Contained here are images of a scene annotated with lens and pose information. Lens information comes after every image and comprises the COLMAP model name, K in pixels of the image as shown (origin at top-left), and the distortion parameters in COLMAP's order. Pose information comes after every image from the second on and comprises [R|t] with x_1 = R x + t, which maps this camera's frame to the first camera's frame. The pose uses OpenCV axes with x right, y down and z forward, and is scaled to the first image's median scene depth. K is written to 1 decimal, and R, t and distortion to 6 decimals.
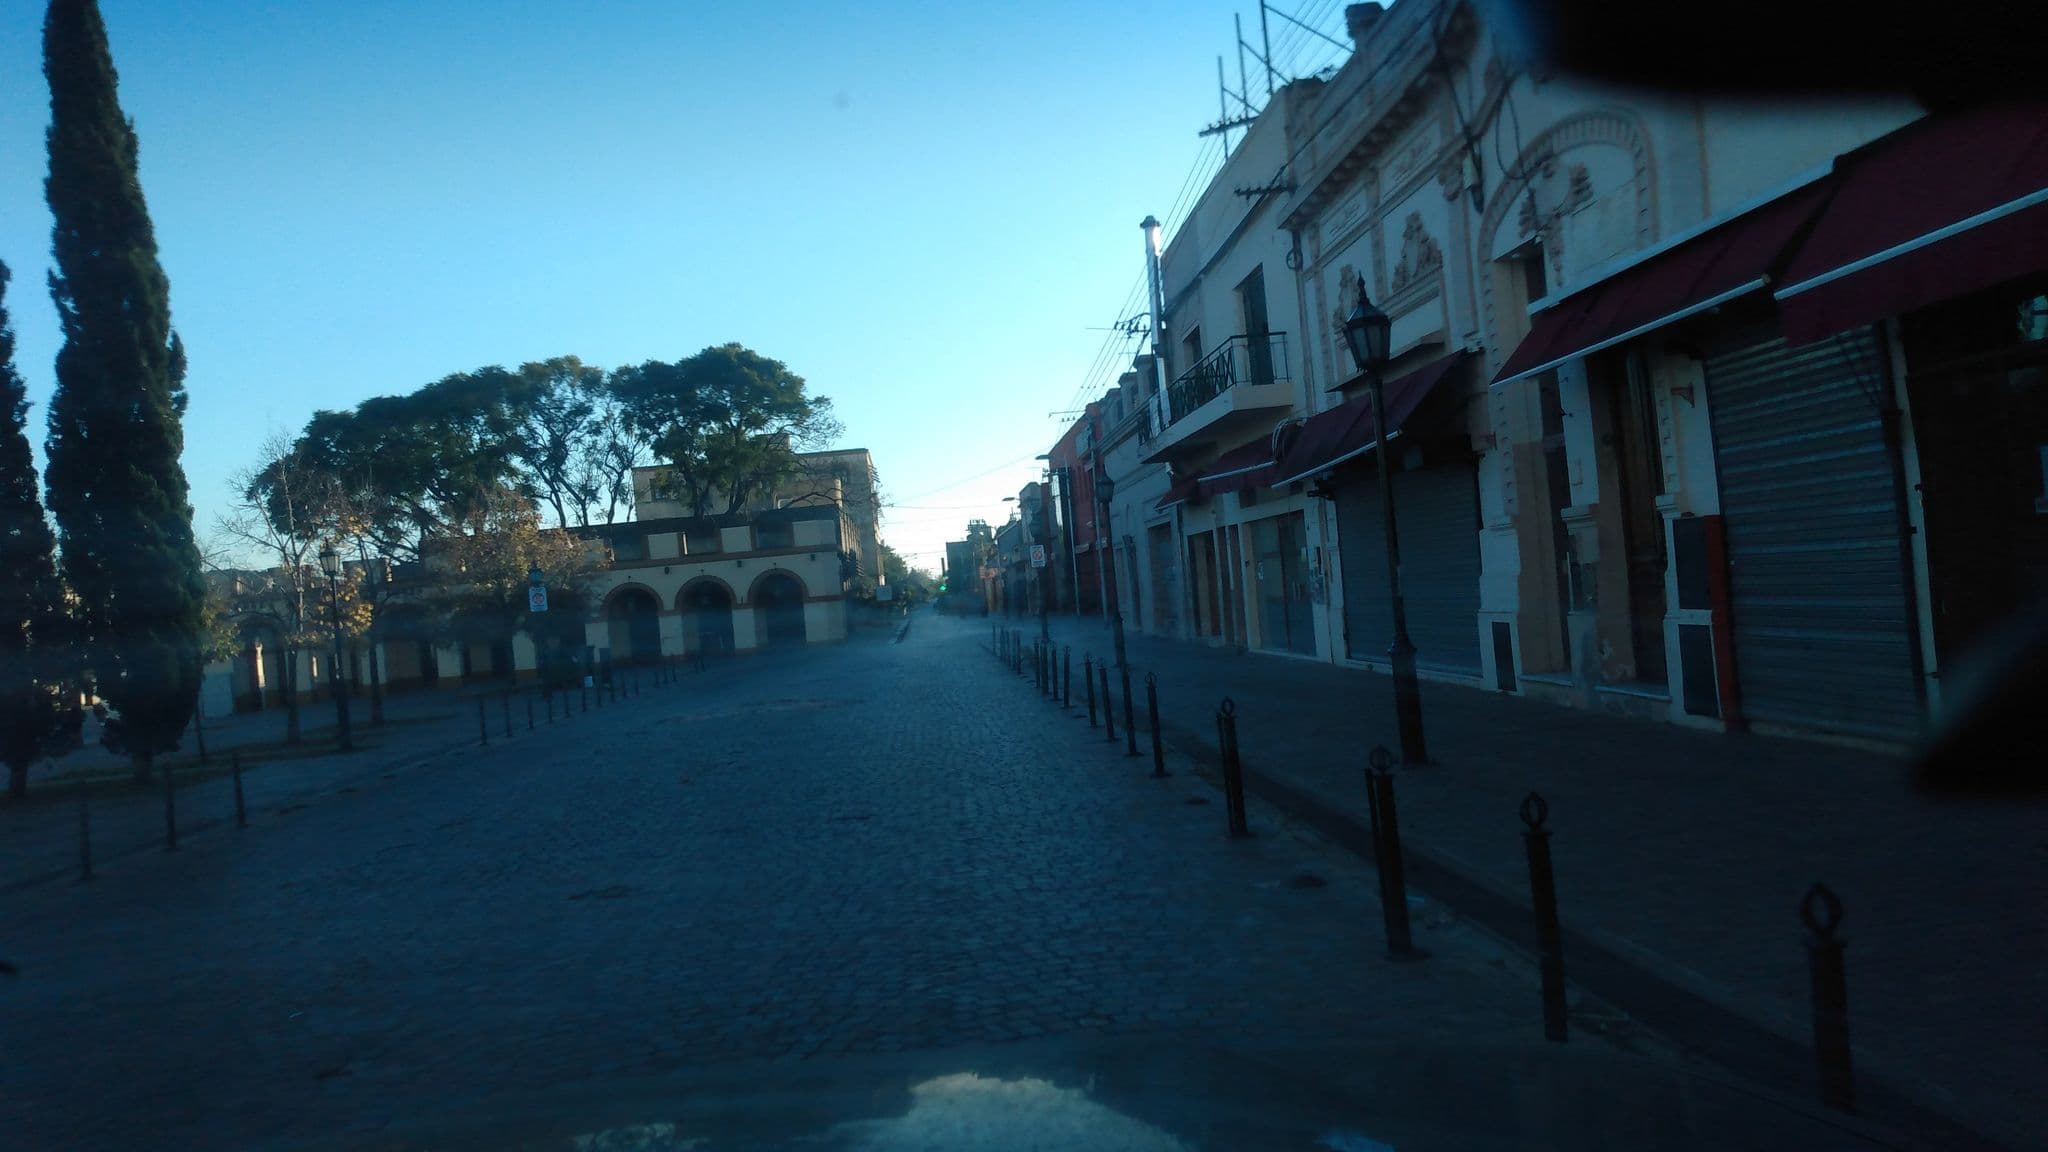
lens RADIAL K [[1555.0, 0, 1024.0], [0, 1555.0, 576.0], [0, 0, 1]] dist [0.002970, -0.153255]
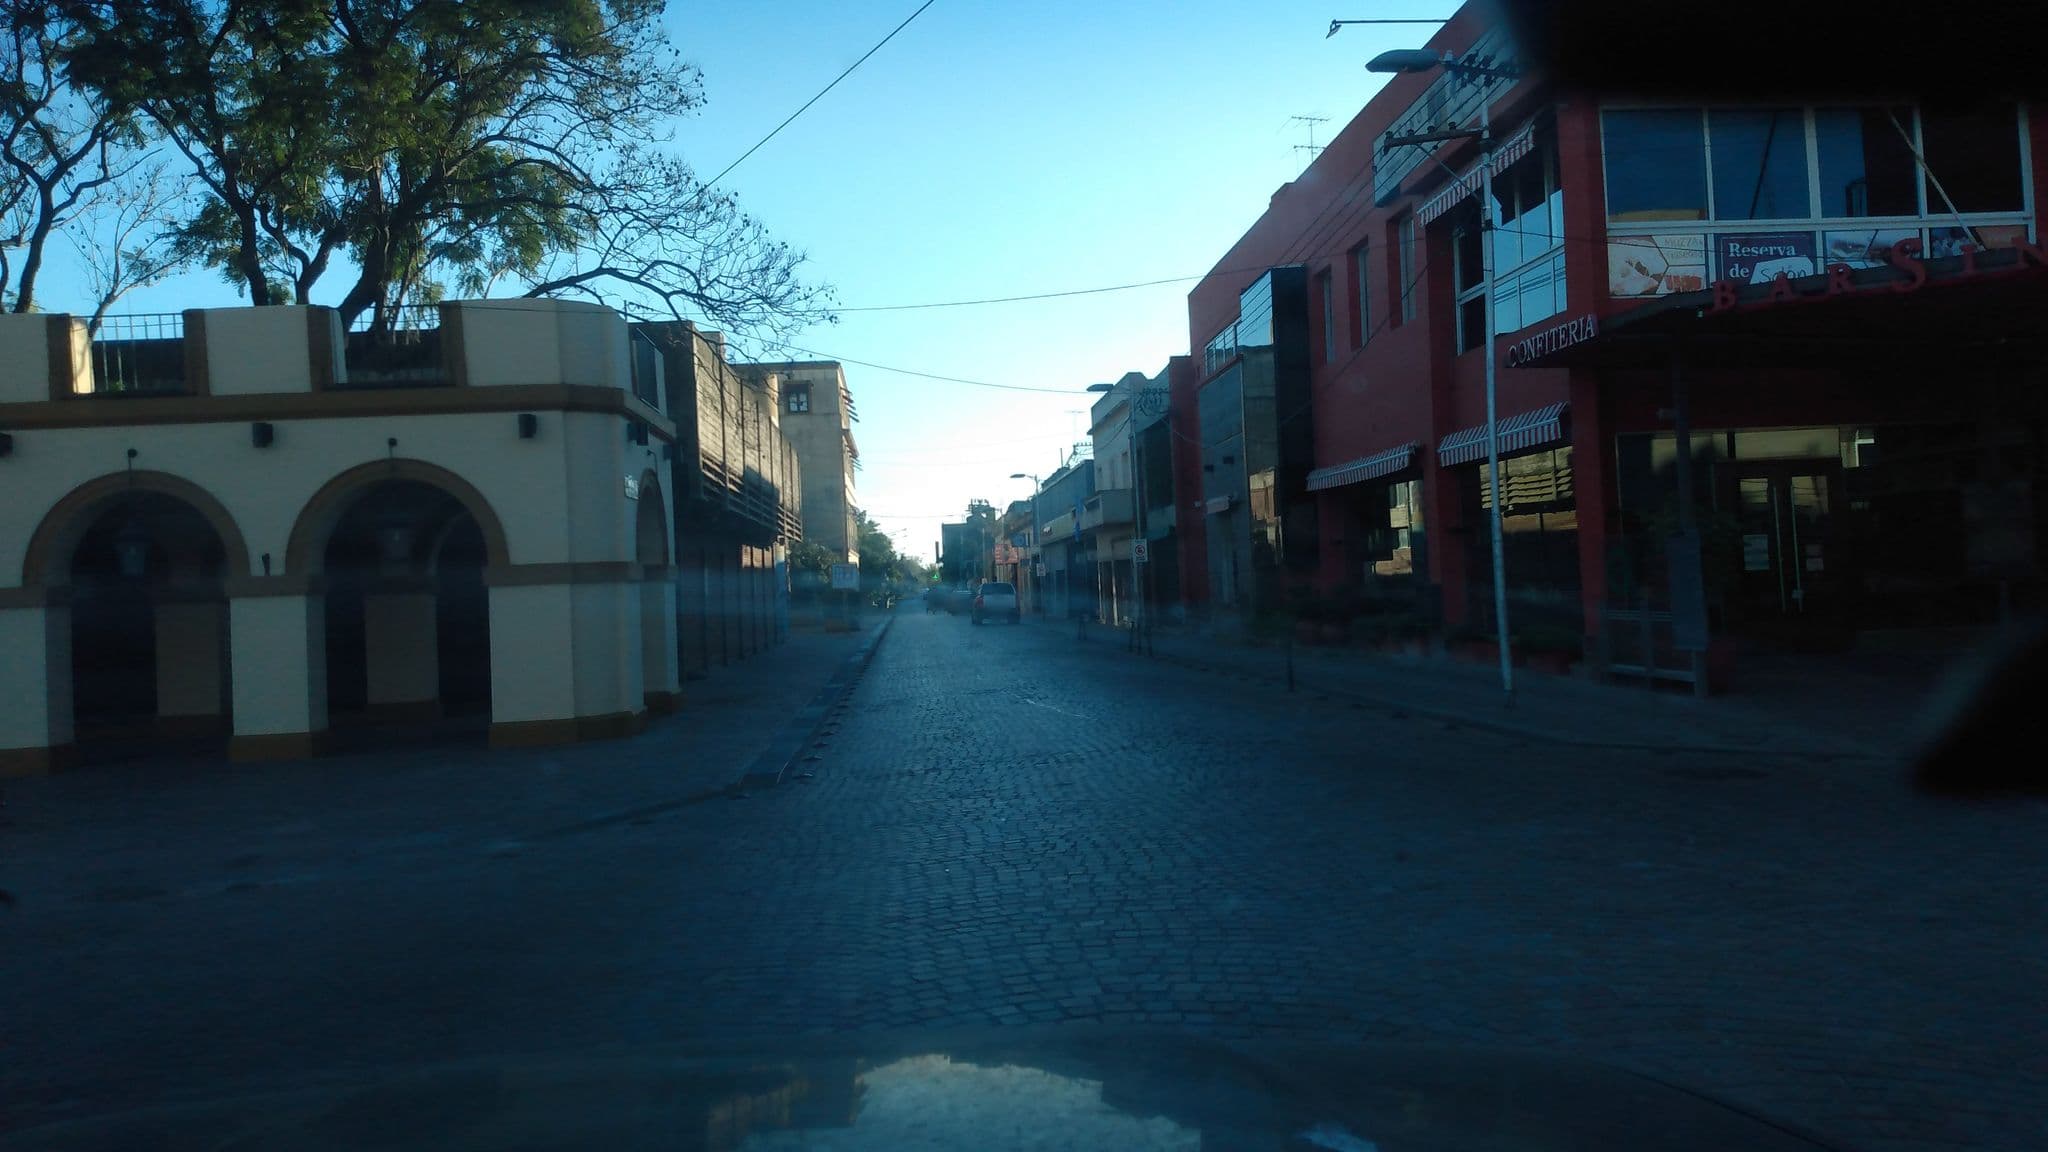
lens RADIAL K [[1555.0, 0, 1024.0], [0, 1555.0, 576.0], [0, 0, 1]] dist [0.002970, -0.153255]
pose [[0.998810, 0.048312, 0.006650, -0.038150], [-0.048331, 0.998827, 0.002787, 0.008242], [-0.006508, -0.003105, 0.999974, 0.593414]]
